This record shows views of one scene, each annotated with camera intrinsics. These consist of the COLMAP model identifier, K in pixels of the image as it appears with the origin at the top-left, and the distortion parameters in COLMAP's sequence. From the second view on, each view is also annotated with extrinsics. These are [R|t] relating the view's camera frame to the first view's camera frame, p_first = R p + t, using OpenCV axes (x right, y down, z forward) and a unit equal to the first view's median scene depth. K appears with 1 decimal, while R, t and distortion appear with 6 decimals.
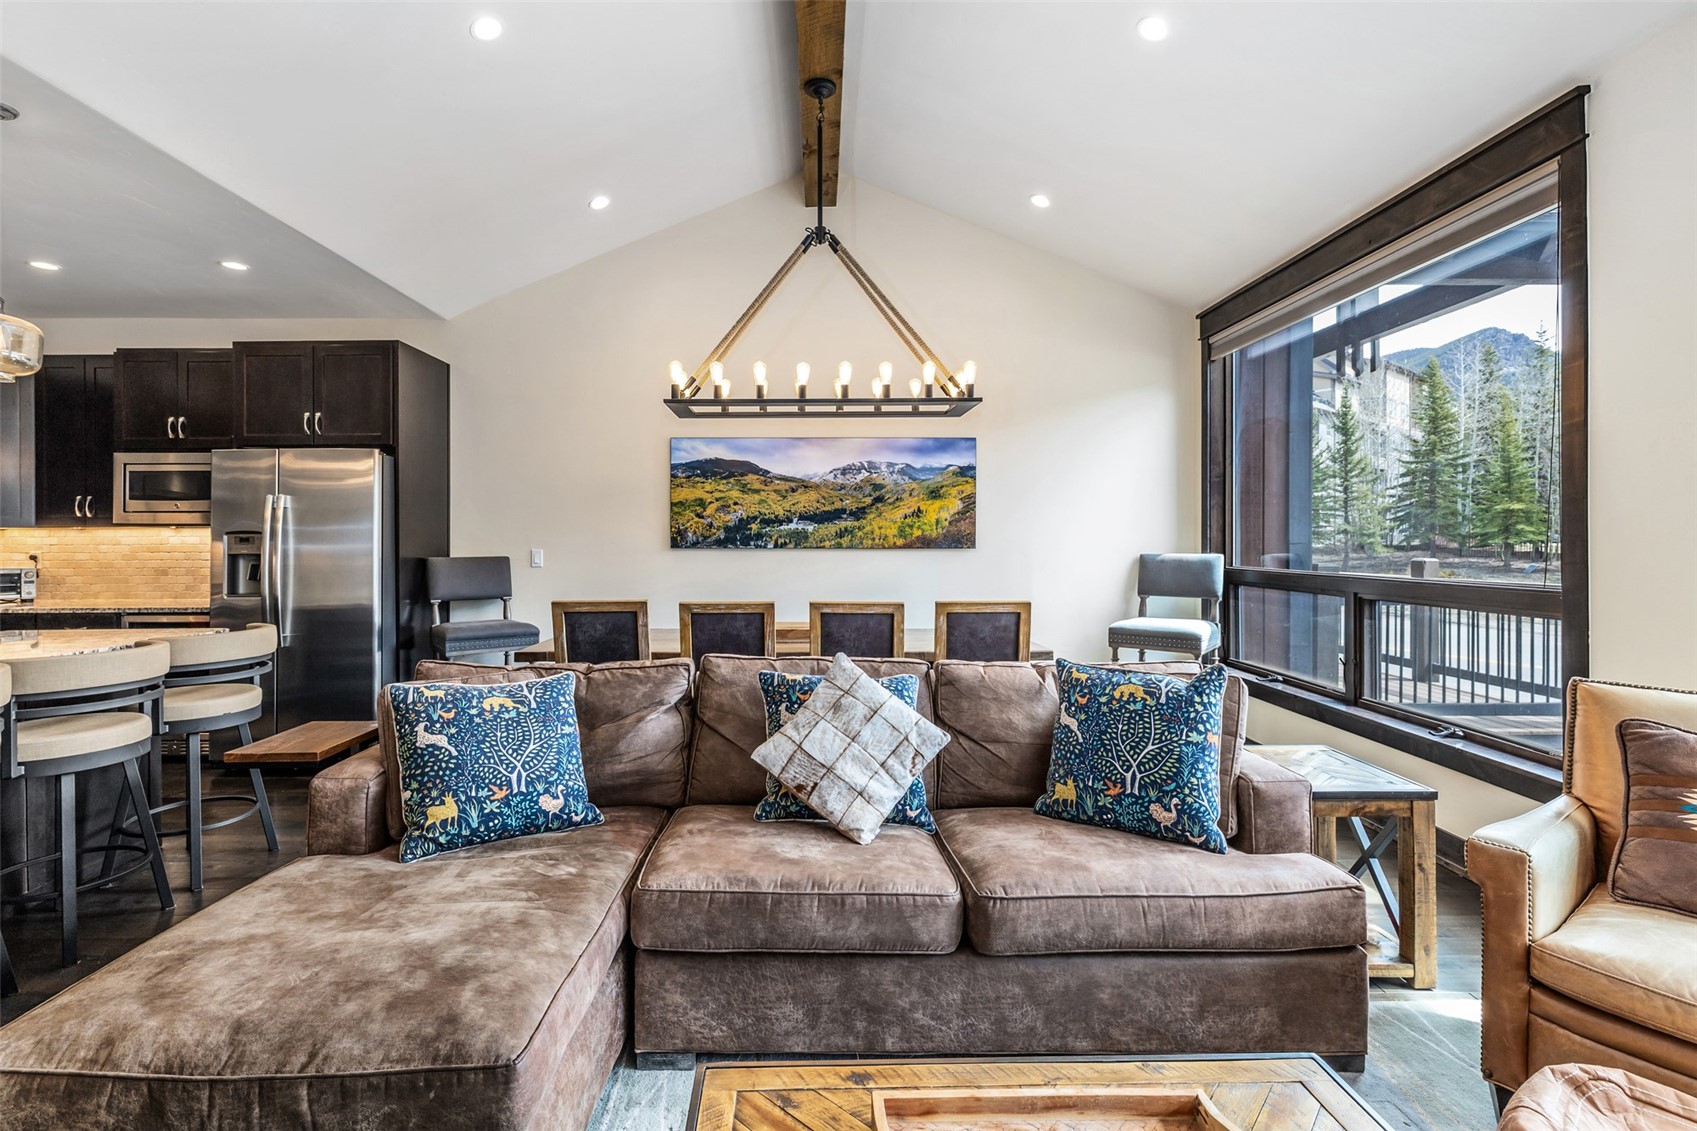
lens RADIAL K [[804.3, 0, 813.7], [0, 804.3, 543.4], [0, 0, 1]] dist [-0.001519, 0.001660]
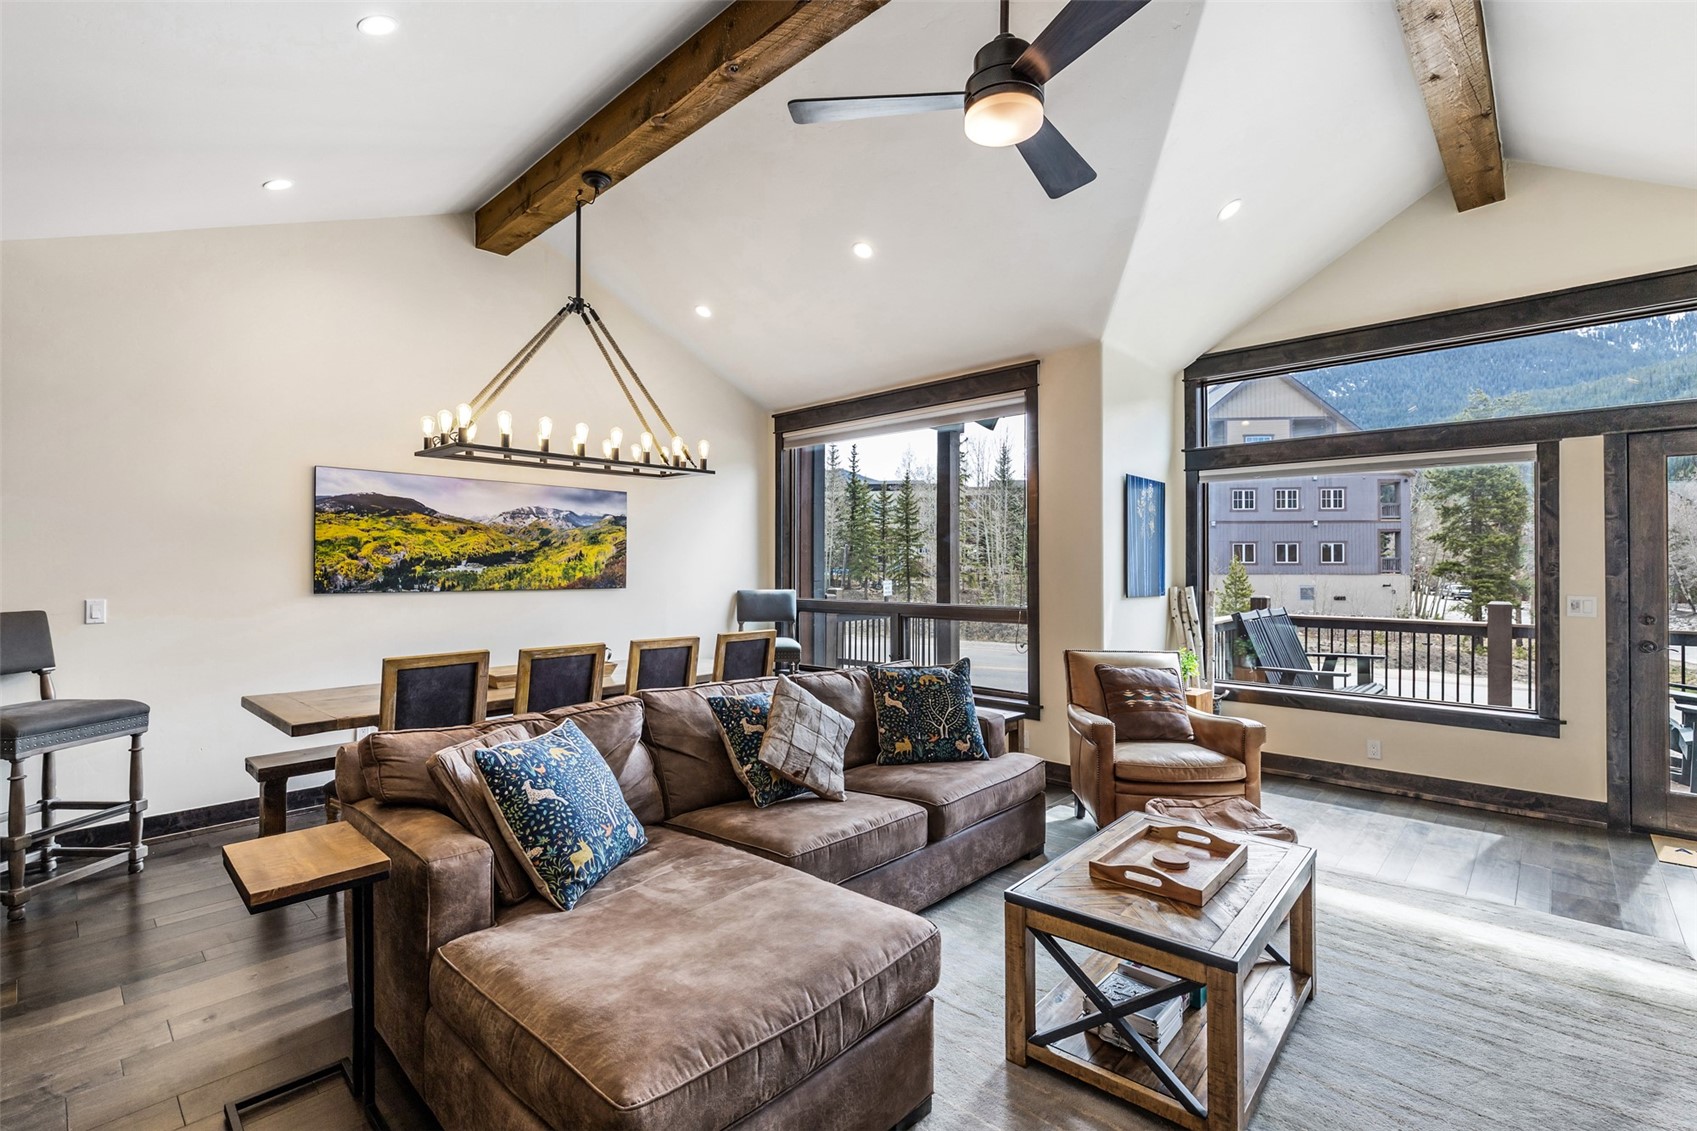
lens RADIAL K [[776.5, 0, 838.2], [0, 776.5, 562.6], [0, 0, 1]] dist [-0.004497, 0.004475]
pose [[0.677339, 0.007449, 0.735633, -0.446777], [0.001391, 0.999934, -0.011406, -0.018529], [-0.735670, 0.008749, 0.677284, 0.024547]]
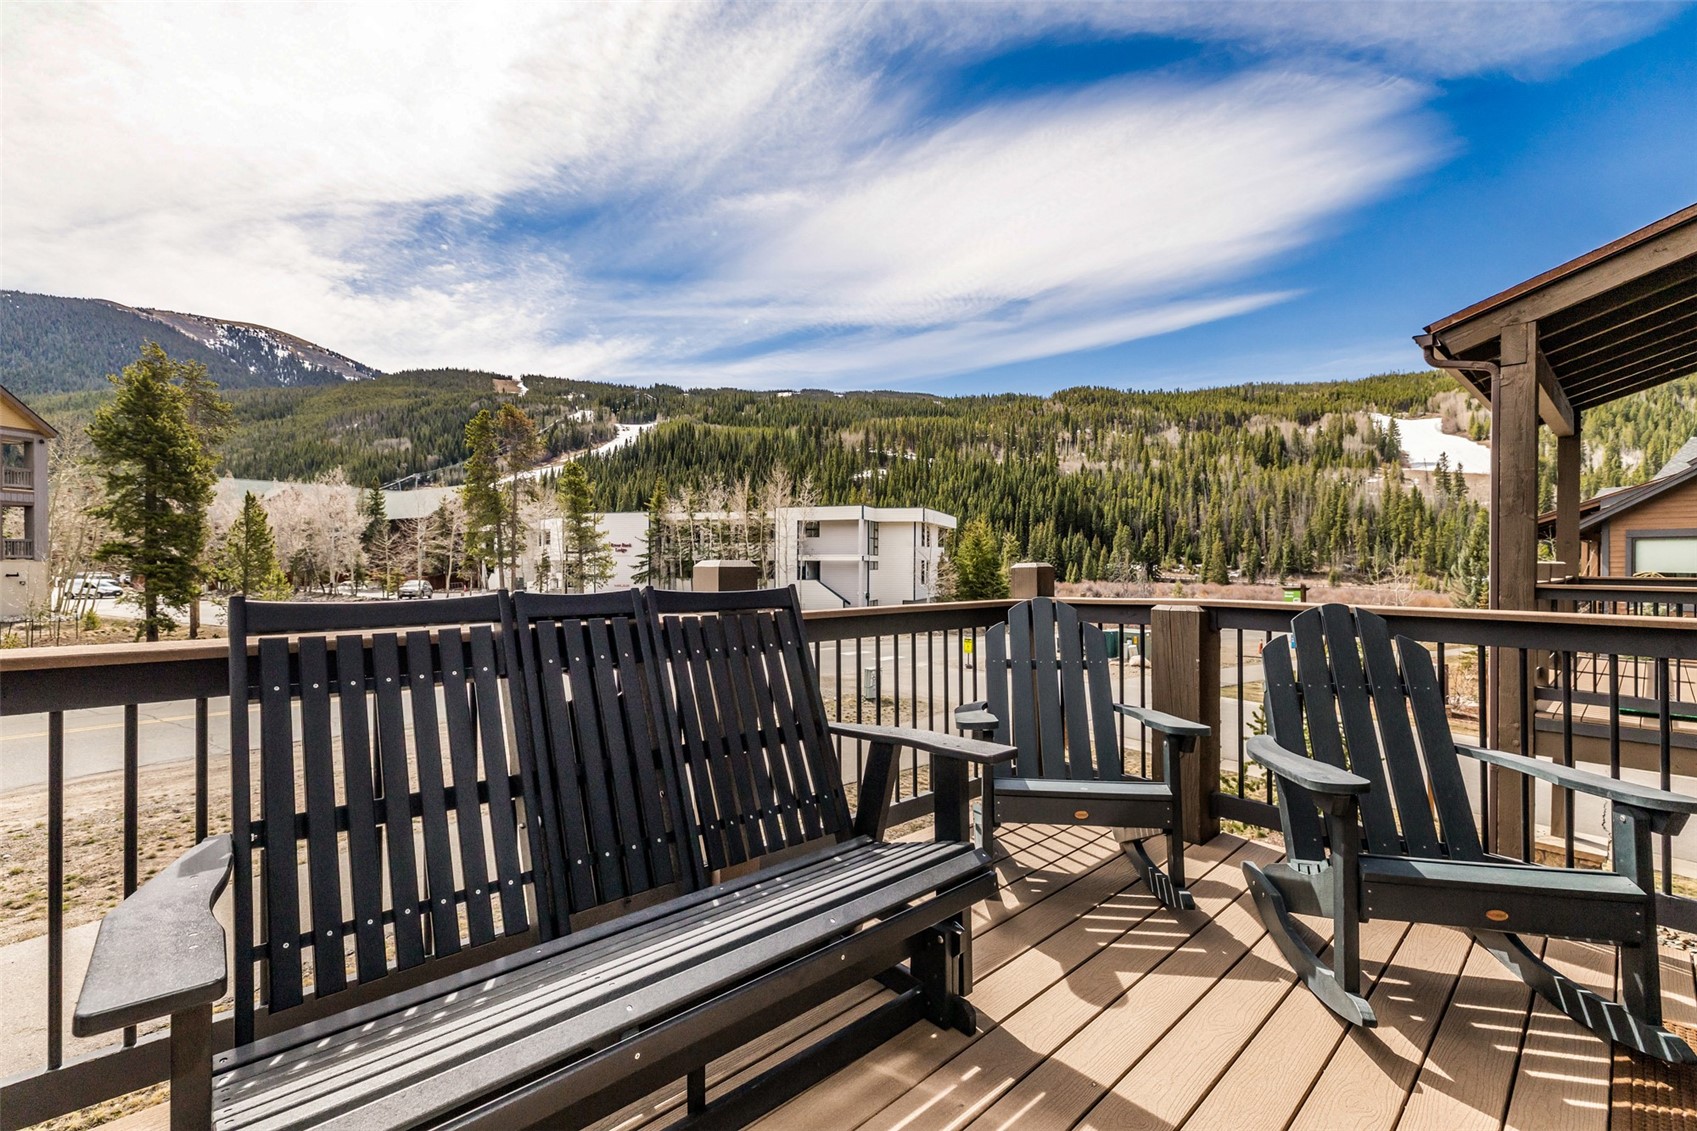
lens RADIAL K [[717.1, 0, 843.4], [0, 717.1, 558.8], [0, 0, 1]] dist [-0.000912, -0.000155]
pose [[-0.679257, -0.000864, 0.733900, 0.951893], [0.002277, 0.999992, 0.003284, 0.010659], [-0.733897, 0.003902, -0.679250, 0.362634]]
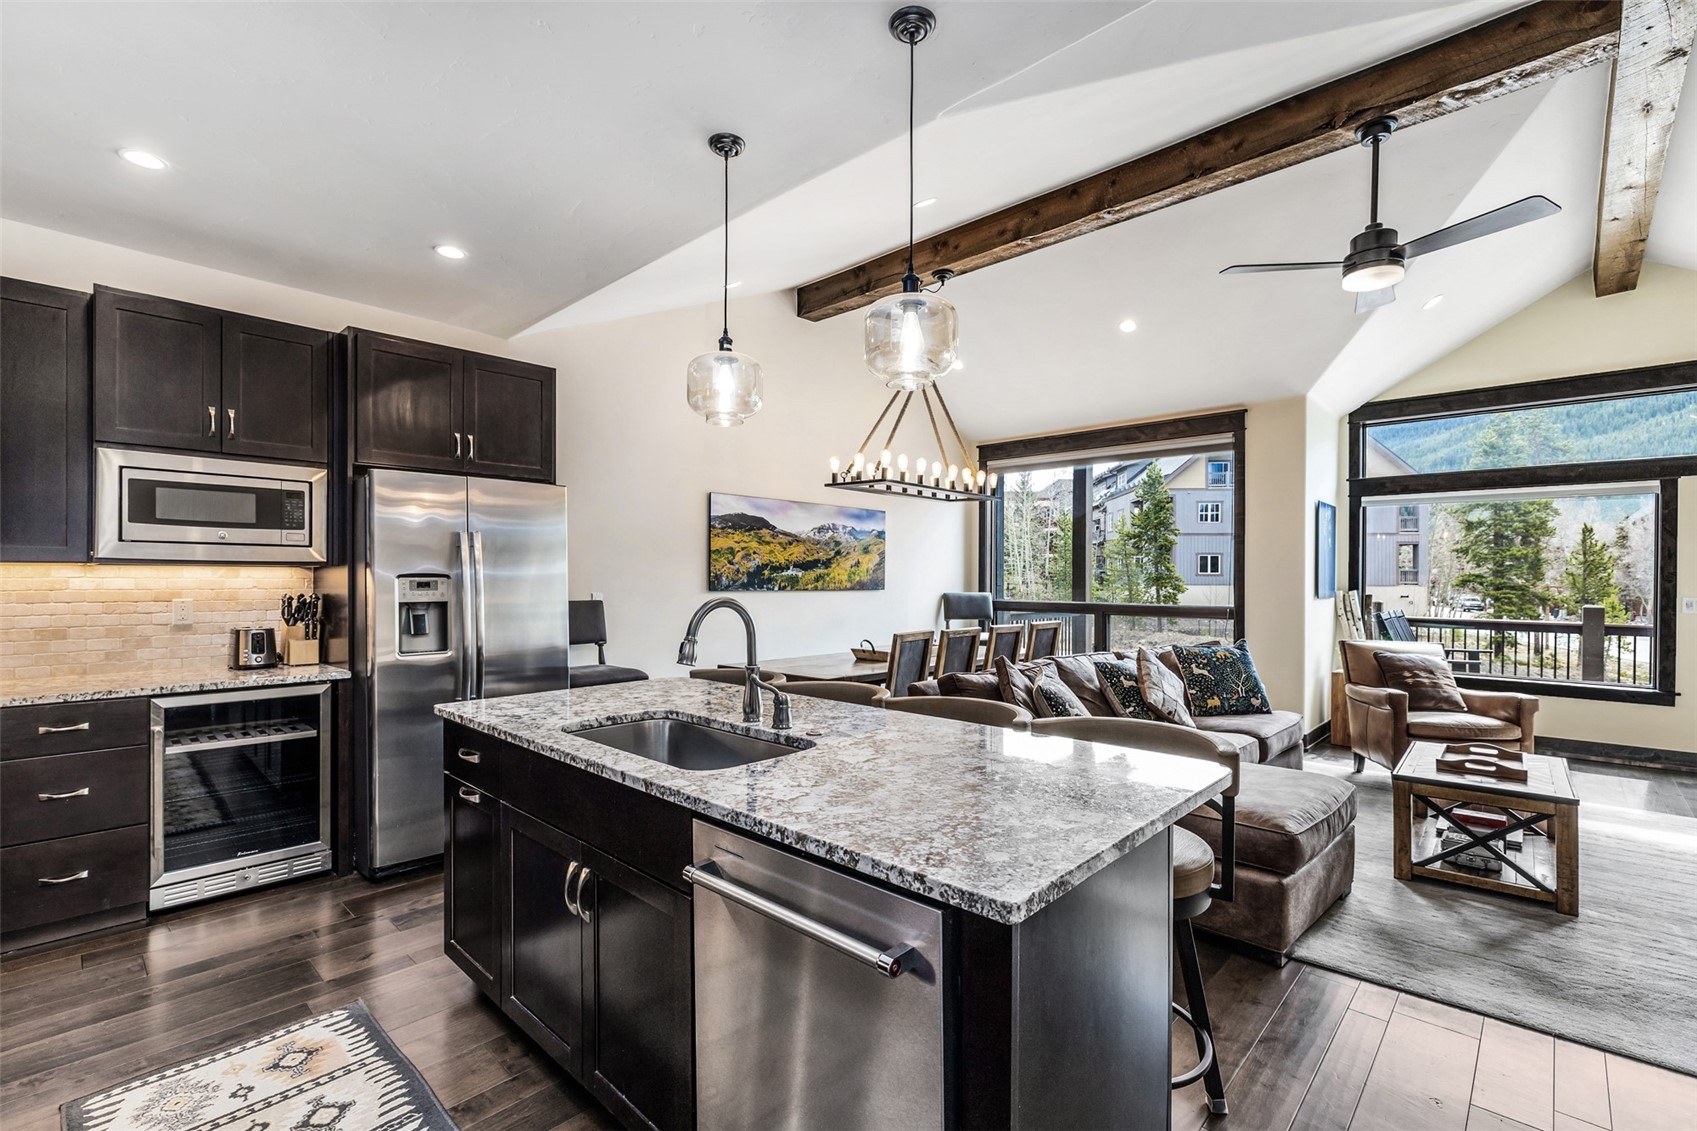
lens RADIAL K [[776.5, 0, 835.8], [0, 776.5, 577.3], [0, 0, 1]] dist [-0.004497, 0.004475]
pose [[0.678656, 0.005991, 0.734432, -0.929988], [-0.003602, 0.999982, -0.004828, -0.009277], [-0.734448, 0.000631, 0.678665, 0.151775]]
